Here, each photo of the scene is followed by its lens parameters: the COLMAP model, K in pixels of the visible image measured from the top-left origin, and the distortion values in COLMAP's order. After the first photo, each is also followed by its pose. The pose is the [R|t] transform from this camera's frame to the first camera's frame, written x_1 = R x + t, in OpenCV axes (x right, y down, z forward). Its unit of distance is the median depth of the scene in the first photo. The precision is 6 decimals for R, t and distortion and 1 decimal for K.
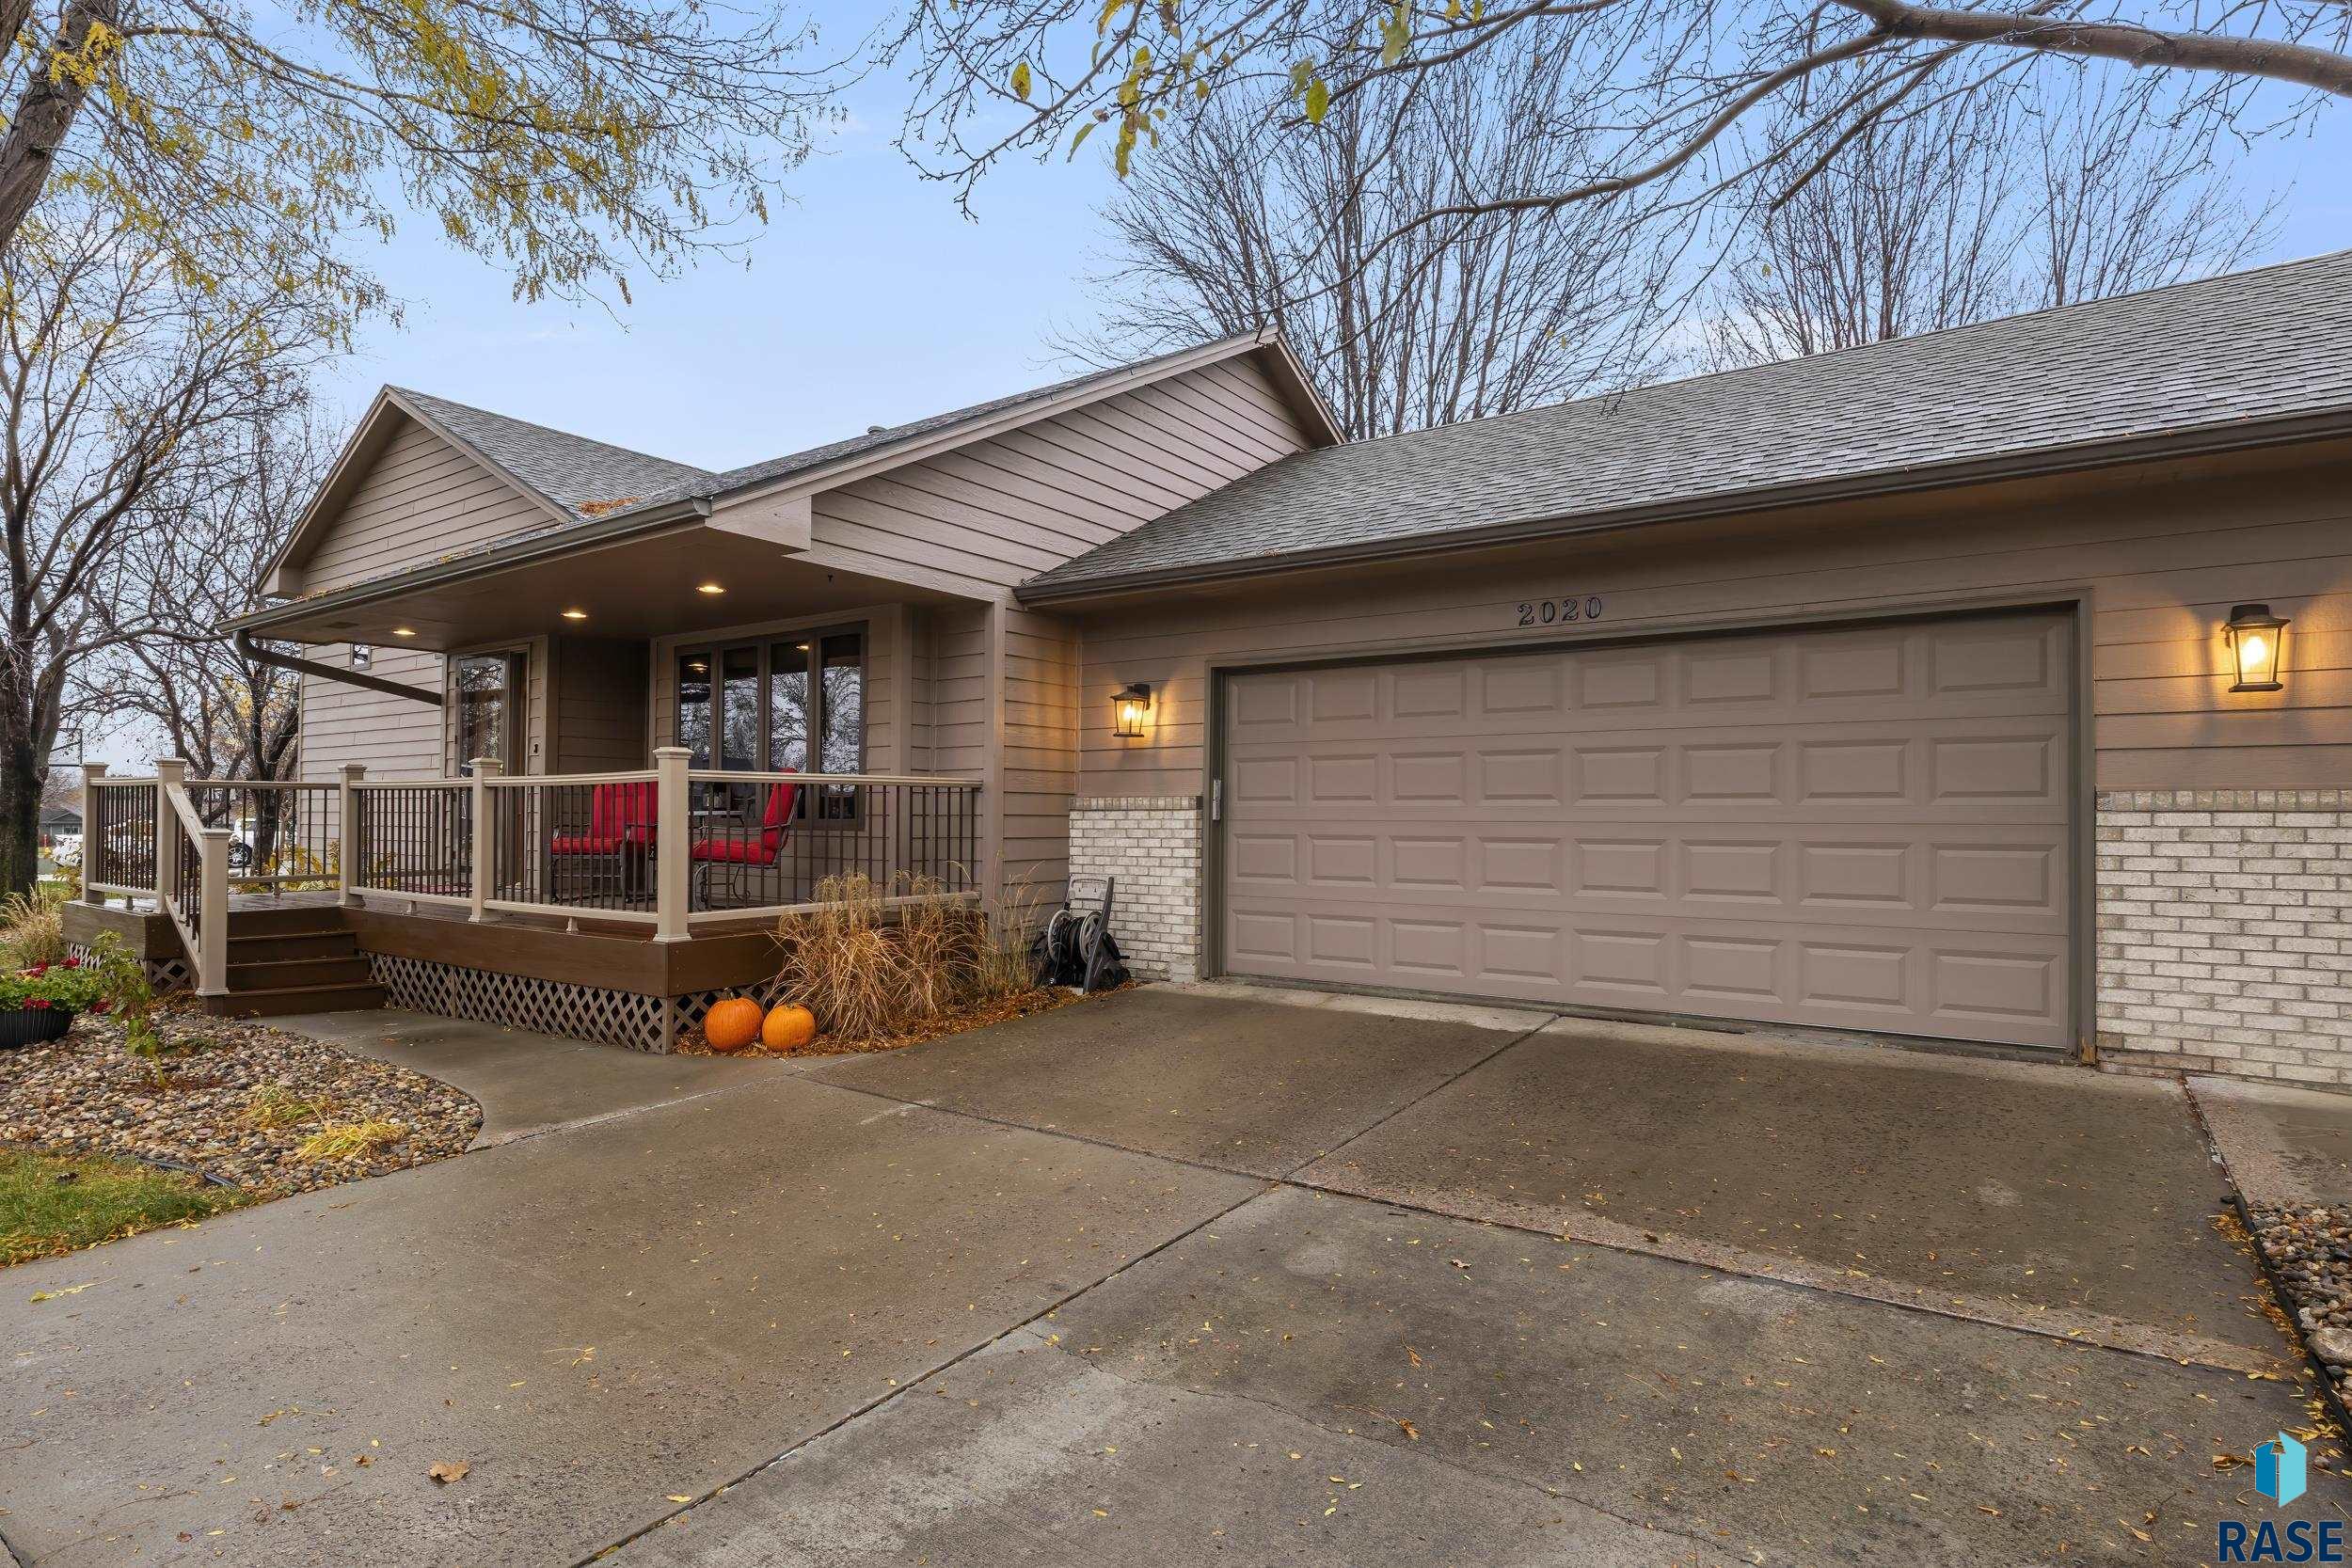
lens RADIAL K [[1183.4, 0, 1169.9], [0, 1183.4, 798.3], [0, 0, 1]] dist [-0.005222, -0.000808]
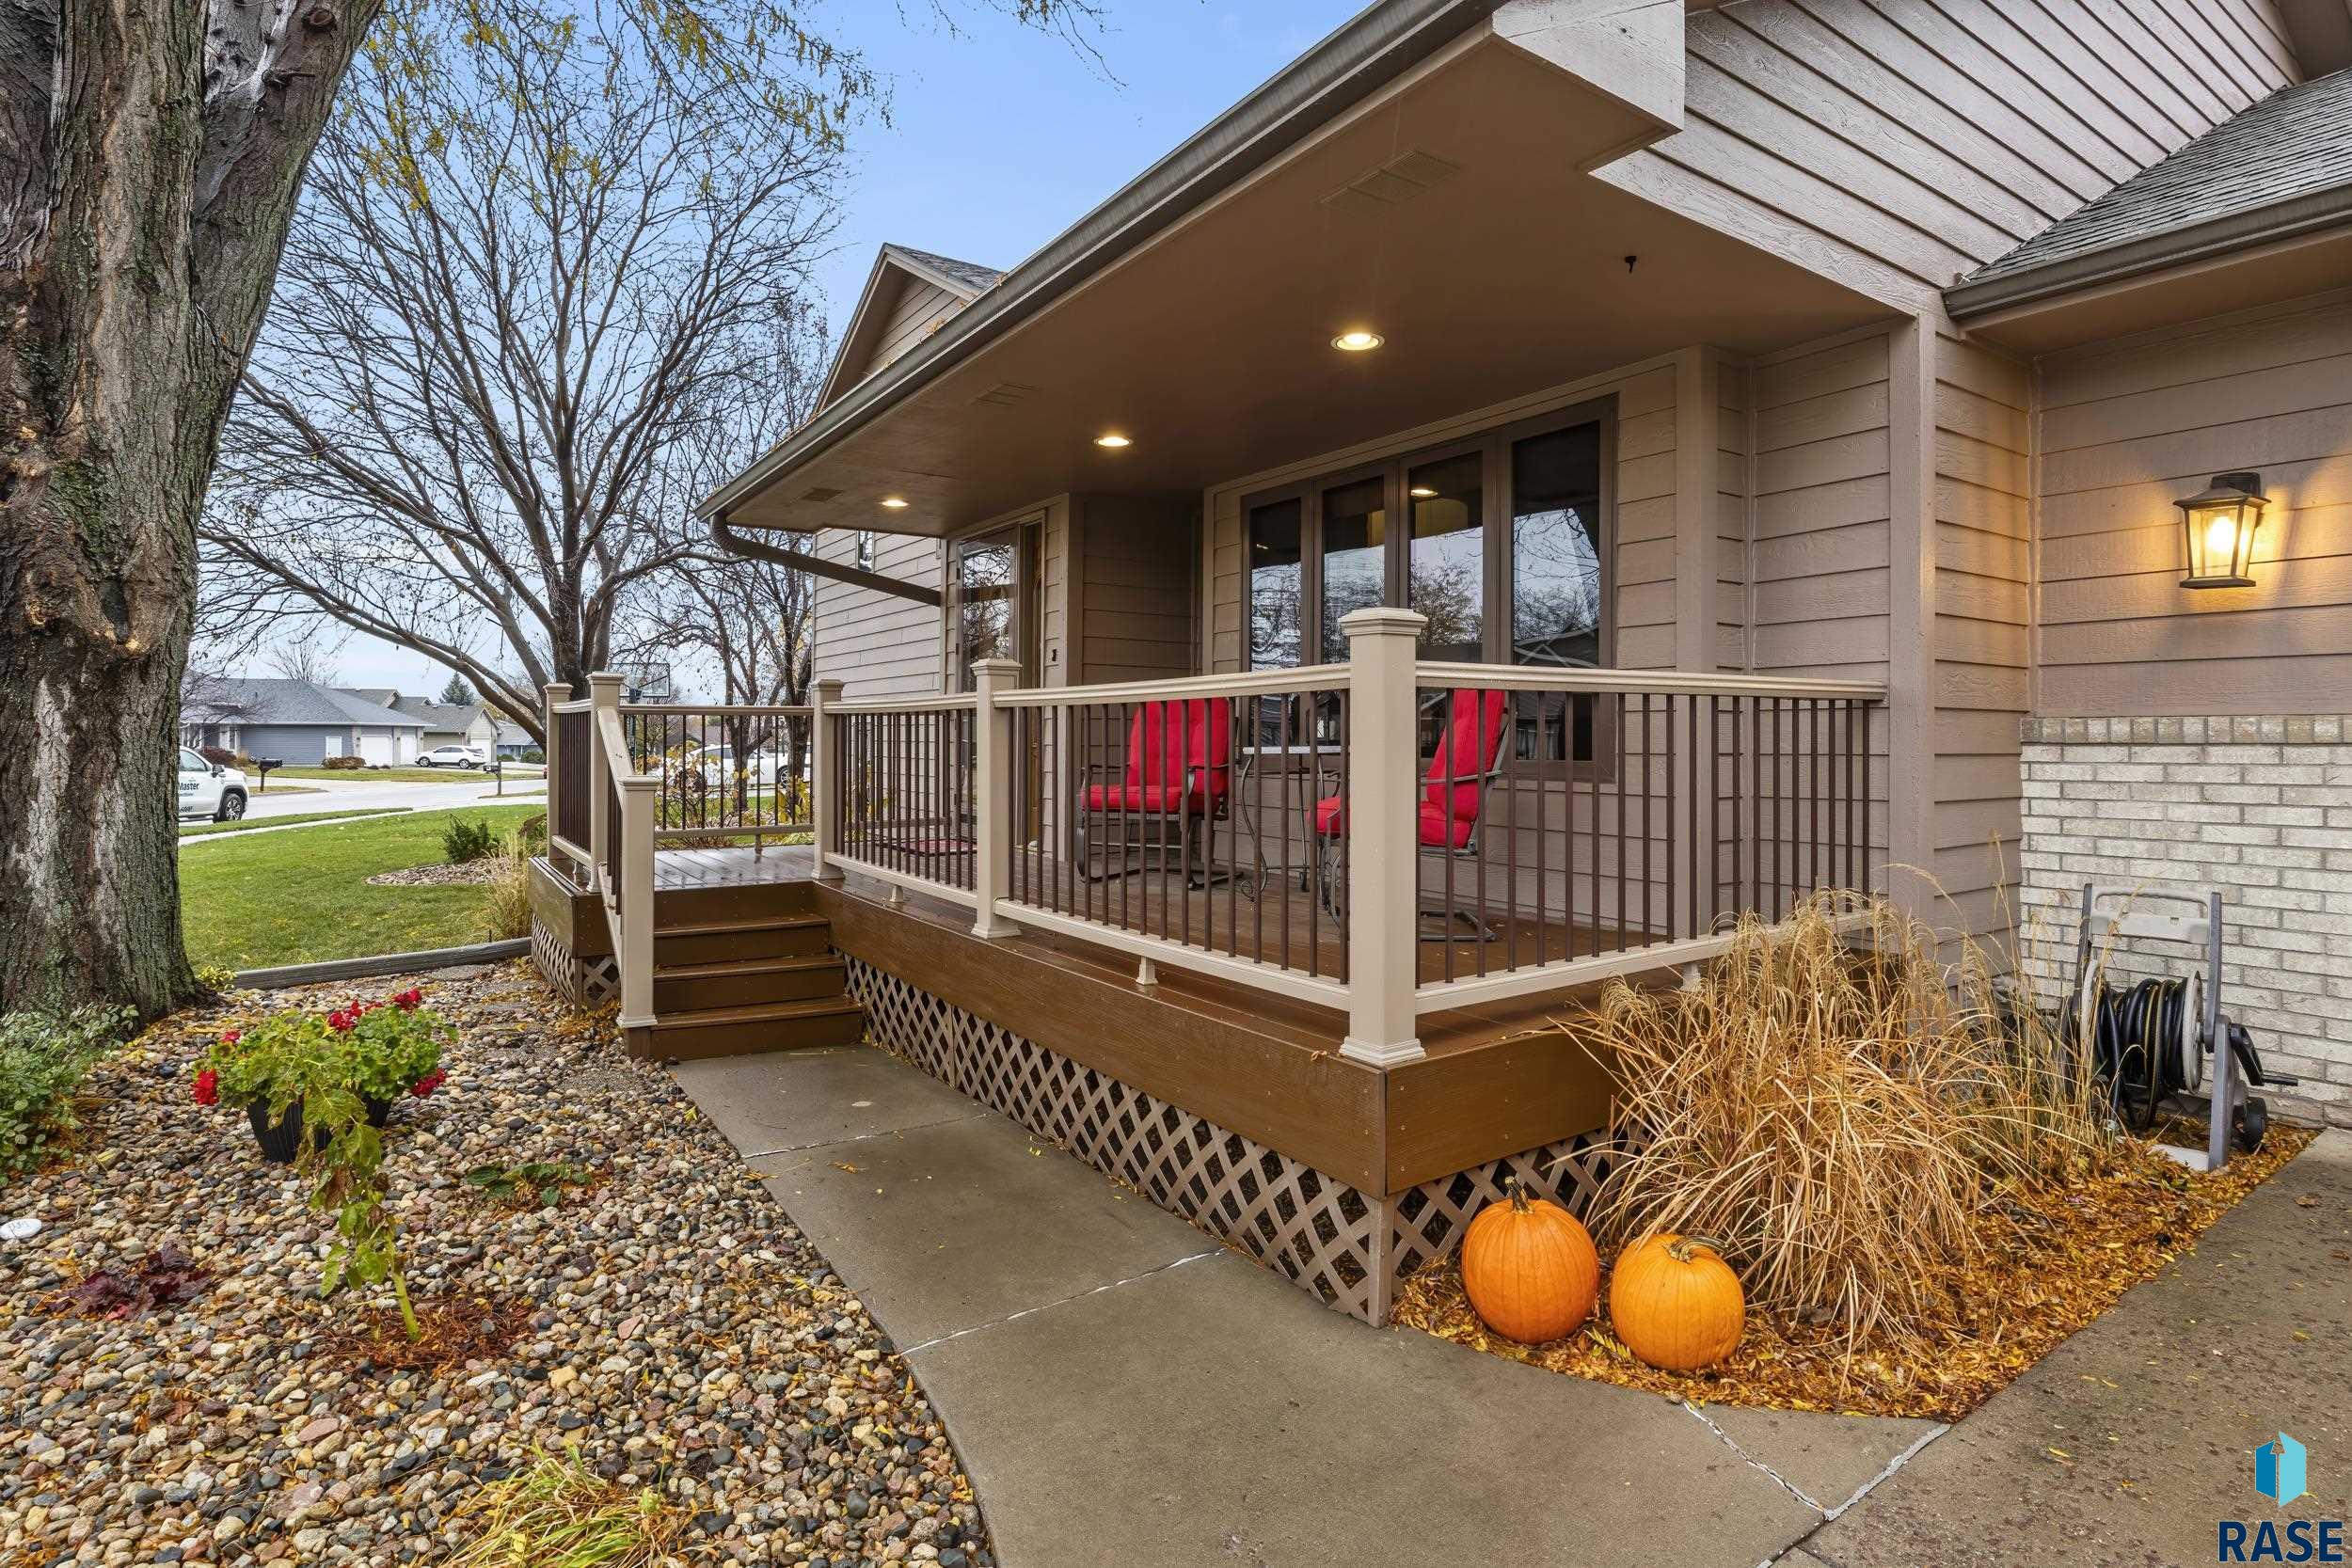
lens RADIAL K [[1189.2, 0, 1175.2], [0, 1189.2, 719.0], [0, 0, 1]] dist [-0.016531, -0.000886]
pose [[0.933289, -0.007750, -0.359042, -0.256046], [0.007525, 0.999970, -0.002024, -0.002042], [0.359046, -0.000812, 0.933319, 0.433236]]
